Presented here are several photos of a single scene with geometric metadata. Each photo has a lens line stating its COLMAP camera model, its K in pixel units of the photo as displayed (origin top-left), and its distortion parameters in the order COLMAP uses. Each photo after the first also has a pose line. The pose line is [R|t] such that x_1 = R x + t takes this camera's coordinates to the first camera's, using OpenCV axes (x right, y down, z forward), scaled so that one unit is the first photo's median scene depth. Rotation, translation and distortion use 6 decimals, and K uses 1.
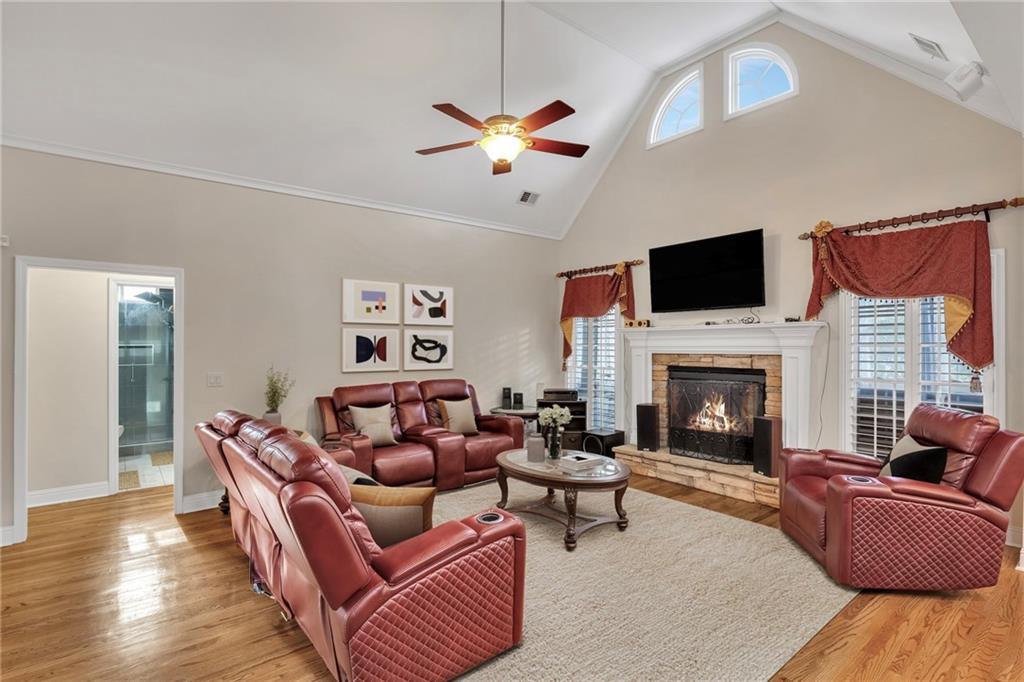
lens RADIAL K [[497.2, 0, 510.7], [0, 497.2, 337.6], [0, 0, 1]] dist [-0.000322, 0.000050]
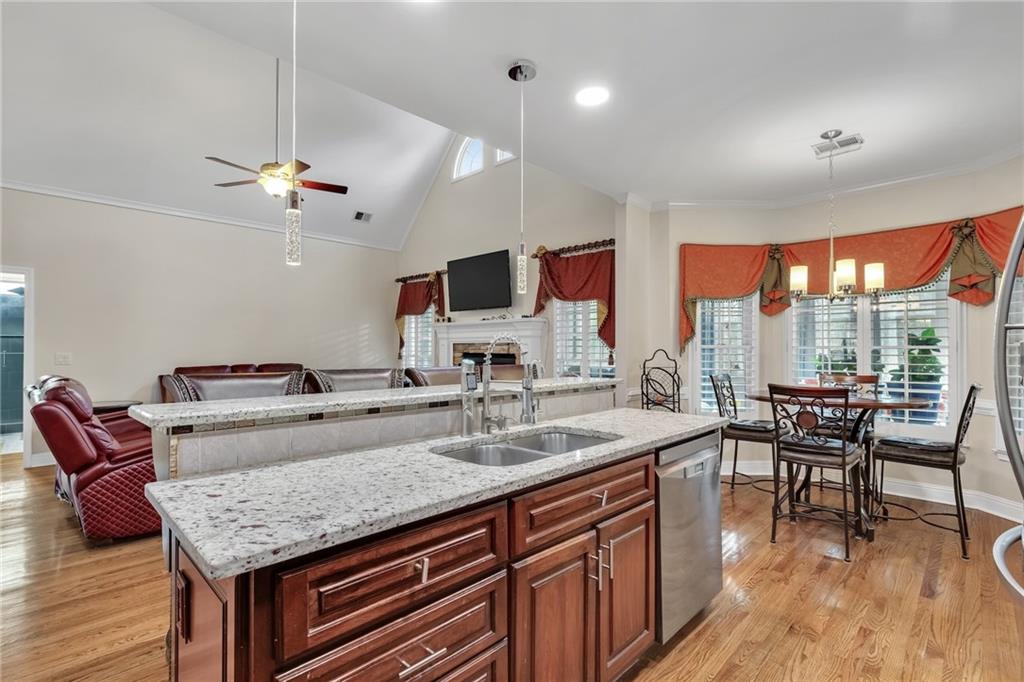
lens RADIAL K [[480.6, 0, 511.2], [0, 480.6, 343.7], [0, 0, 1]] dist [-0.000736, -0.000500]
pose [[0.992771, 0.006764, 0.119831, 0.299583], [-0.007388, 0.999961, 0.004771, 0.026663], [-0.119794, -0.005622, 0.992783, -0.253477]]
